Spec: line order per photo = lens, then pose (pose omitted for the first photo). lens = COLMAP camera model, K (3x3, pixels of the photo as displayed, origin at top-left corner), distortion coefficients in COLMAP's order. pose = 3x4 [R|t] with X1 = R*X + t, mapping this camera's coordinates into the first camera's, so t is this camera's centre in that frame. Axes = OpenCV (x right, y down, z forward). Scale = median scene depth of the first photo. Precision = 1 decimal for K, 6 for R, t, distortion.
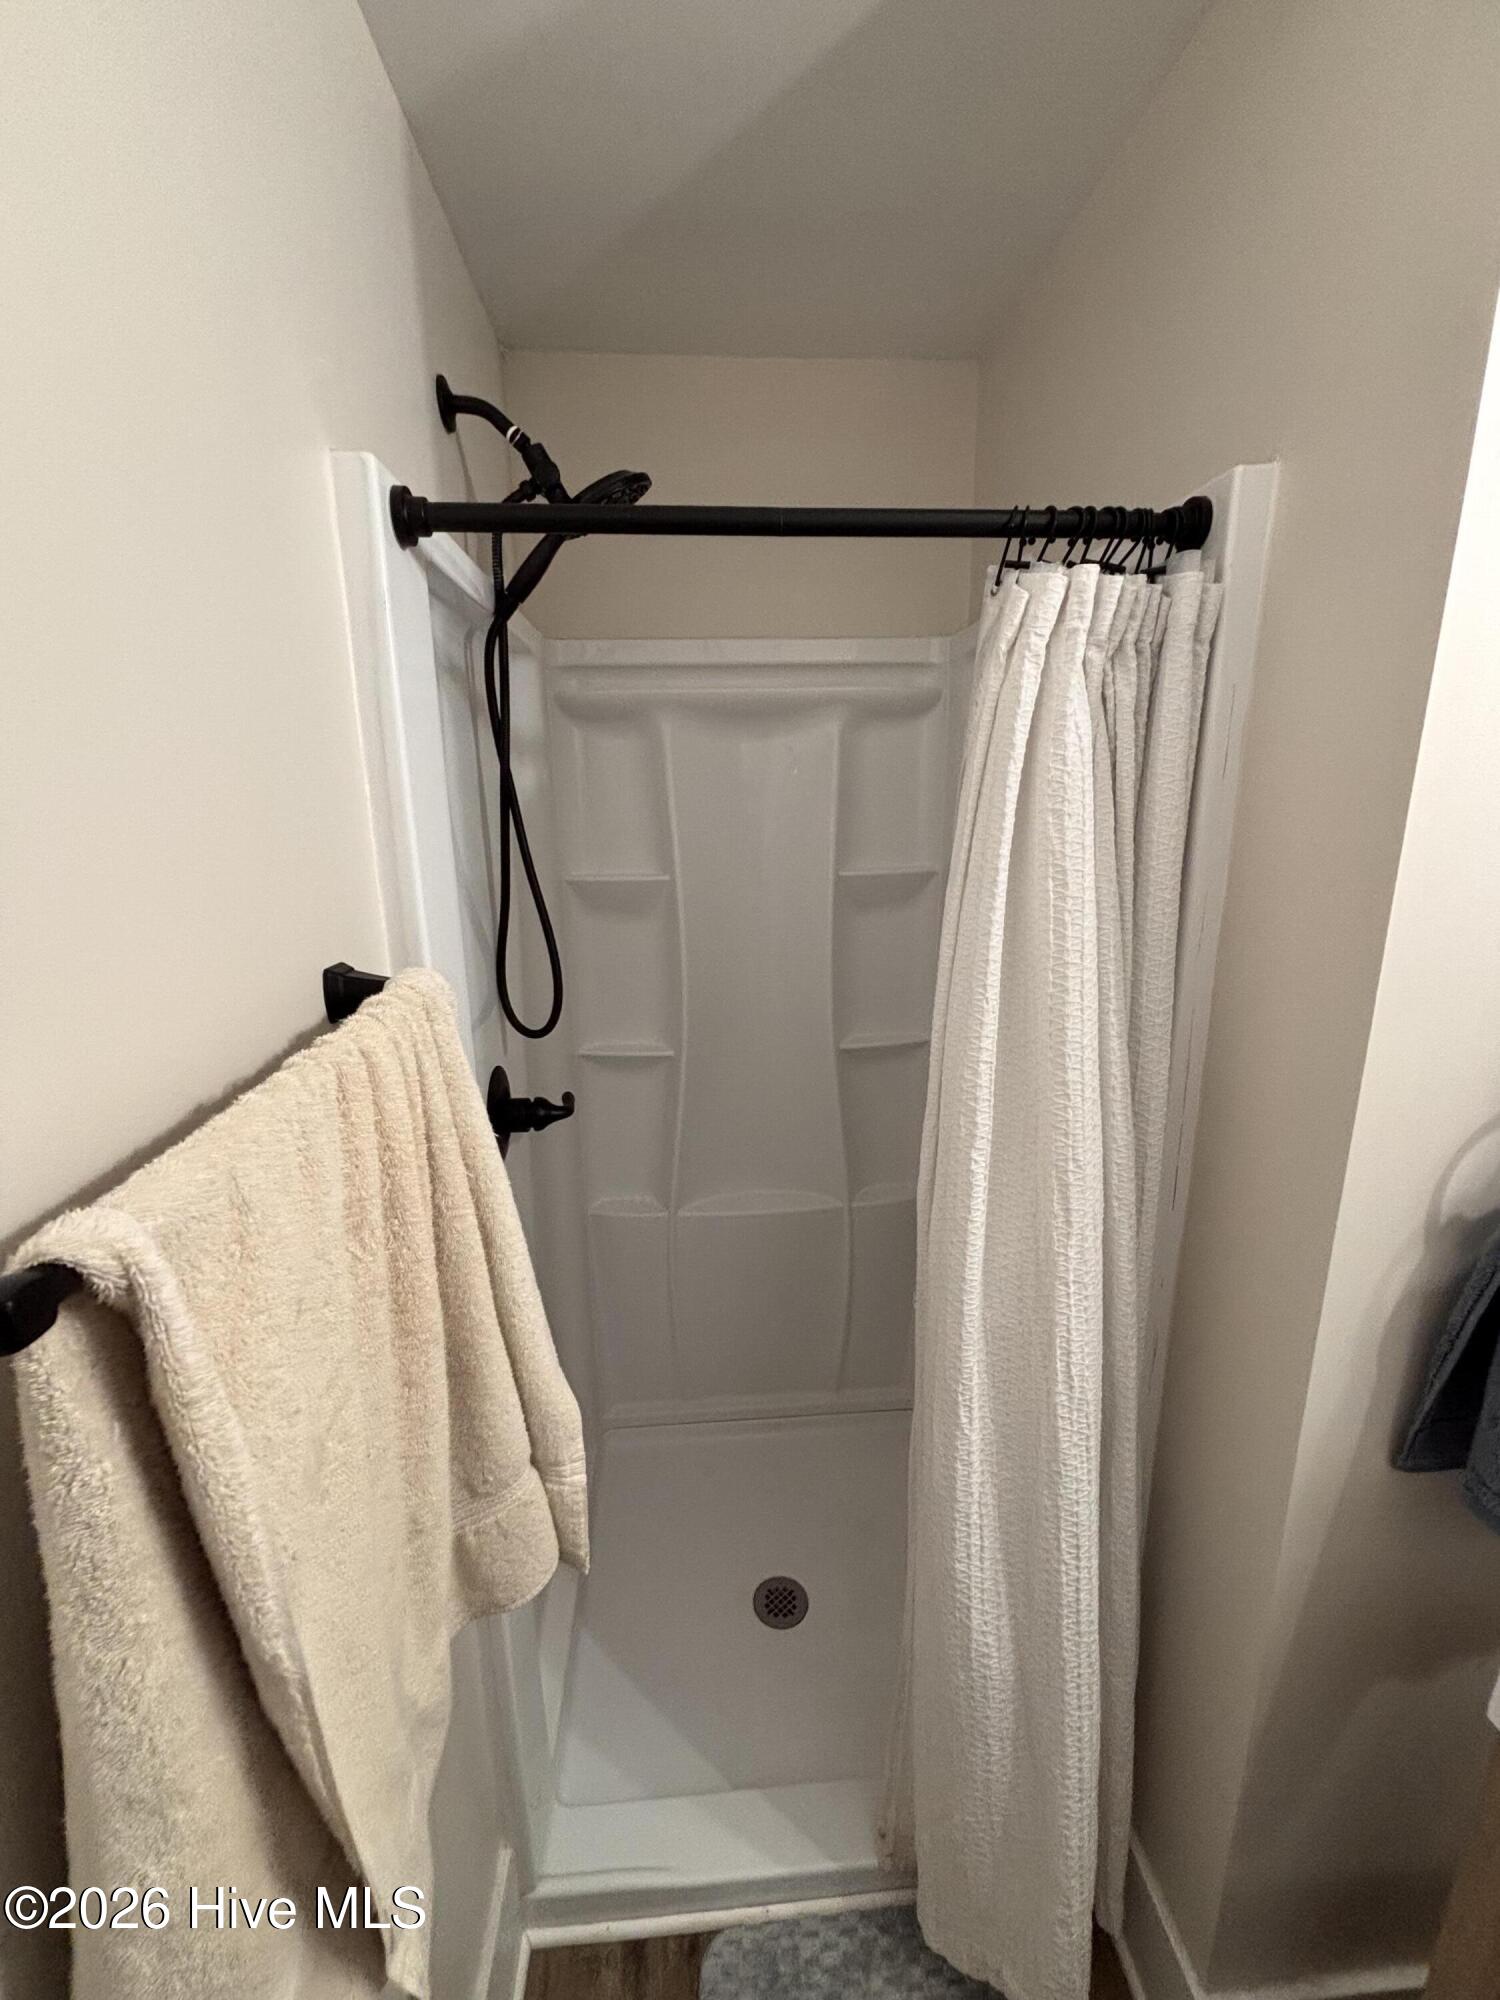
lens RADIAL K [[816.9, 0, 750.0], [0, 816.9, 1000.0], [0, 0, 1]] dist [-0.000729, -0.000052]
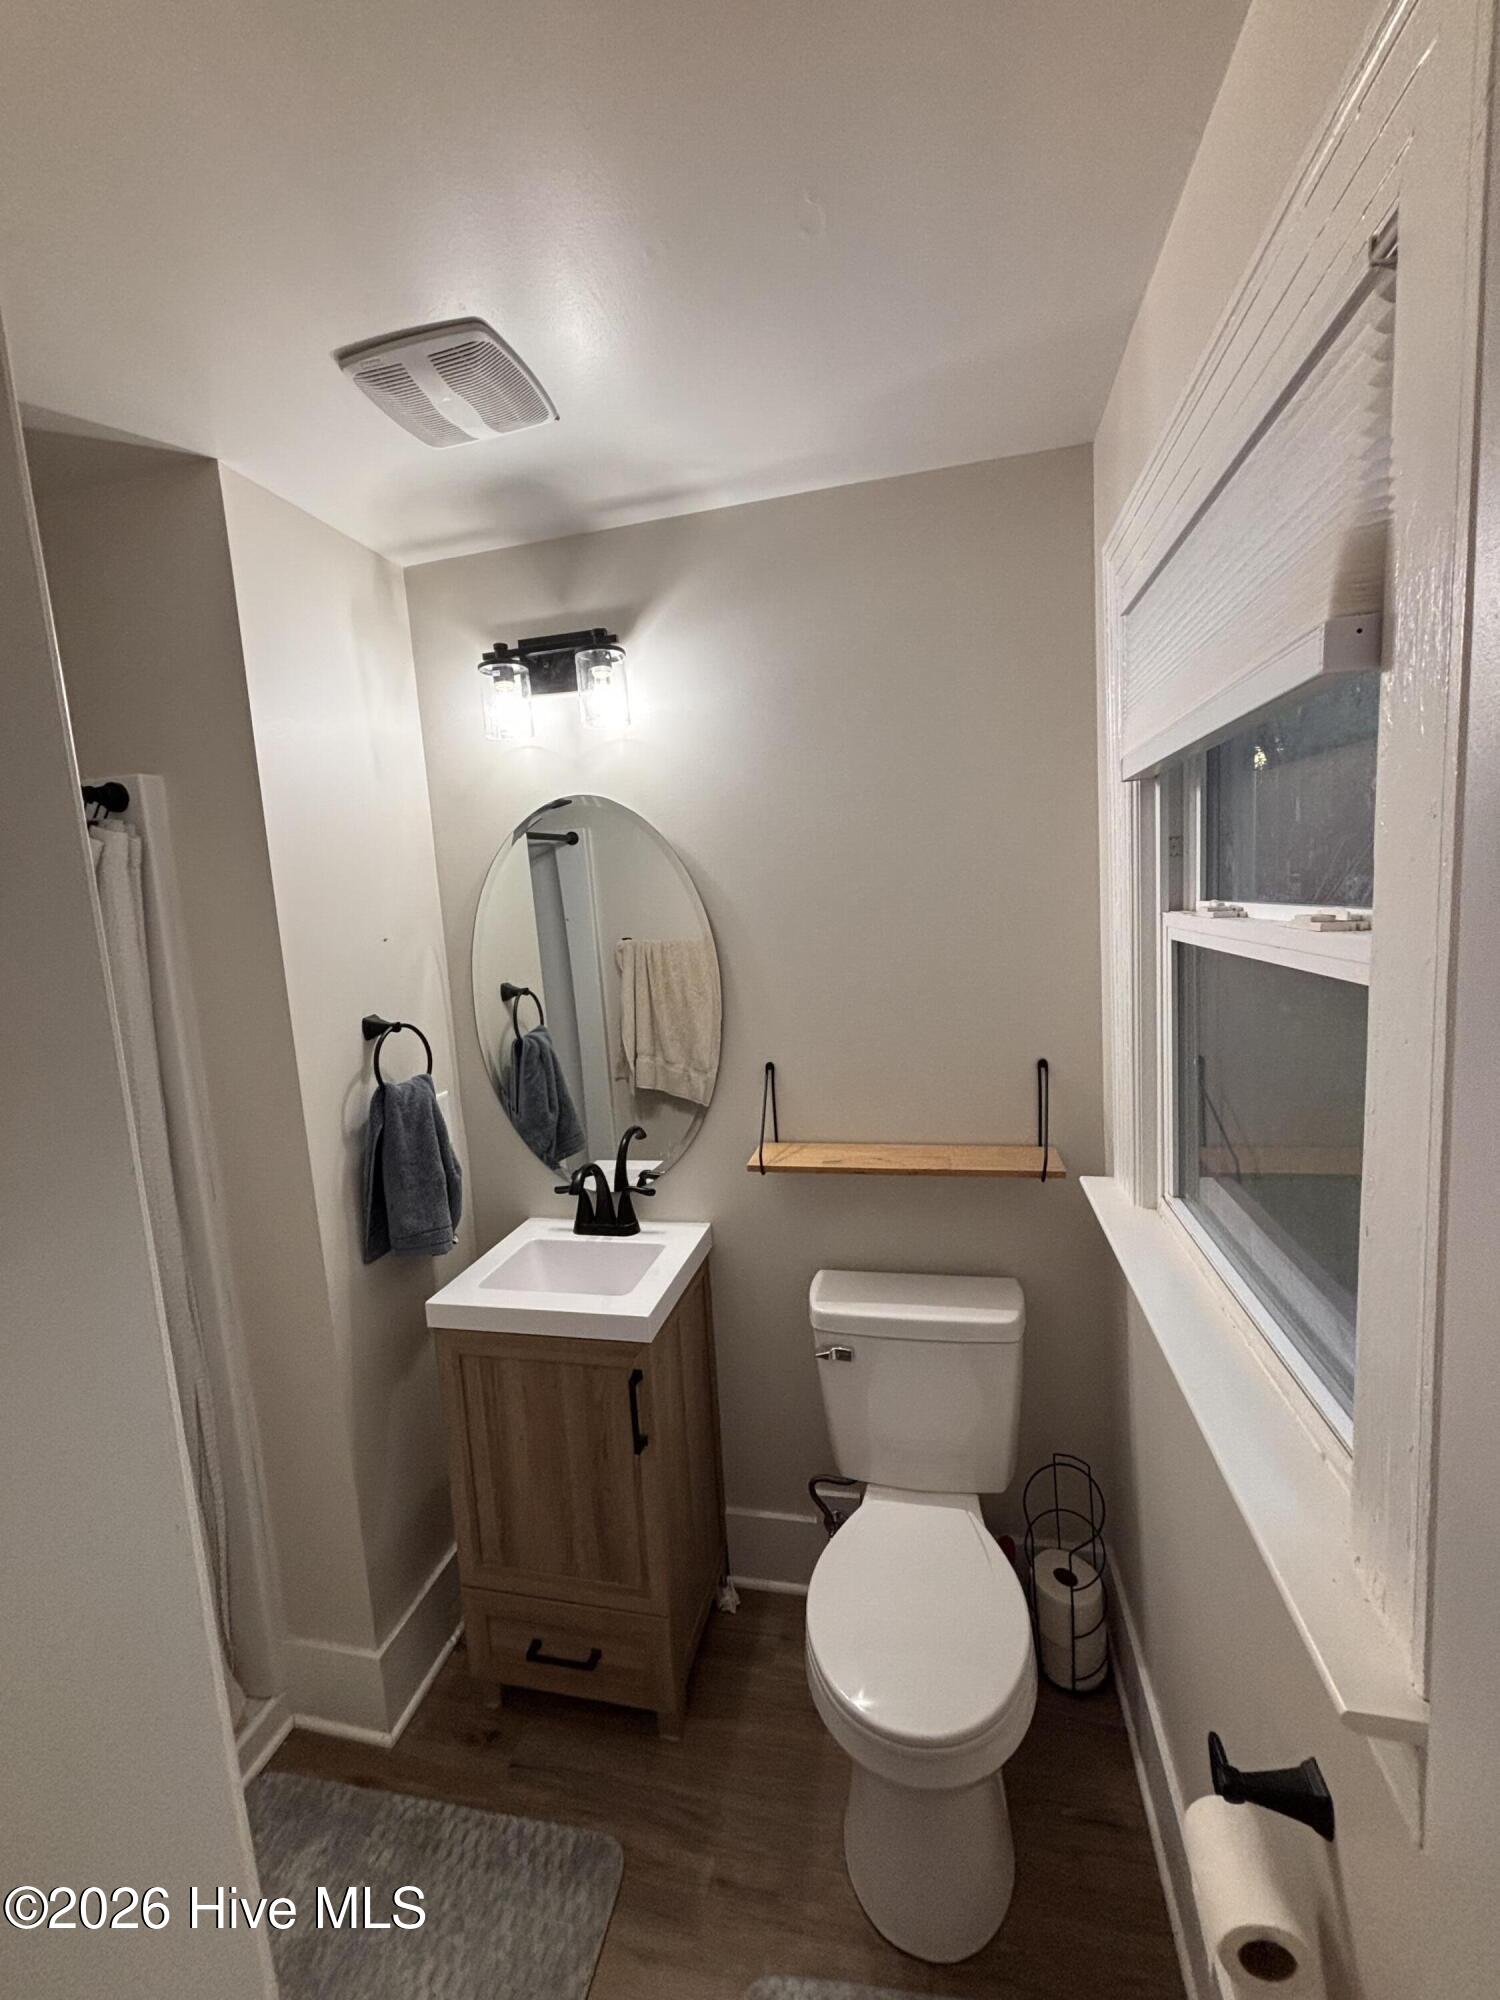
lens RADIAL K [[816.9, 0, 750.0], [0, 816.9, 1000.0], [0, 0, 1]] dist [-0.000729, -0.000052]
pose [[0.288994, -0.120063, 0.949772, -0.860837], [0.286889, 0.957370, 0.033730, 0.162396], [-0.913333, 0.262731, 0.311119, -0.744124]]
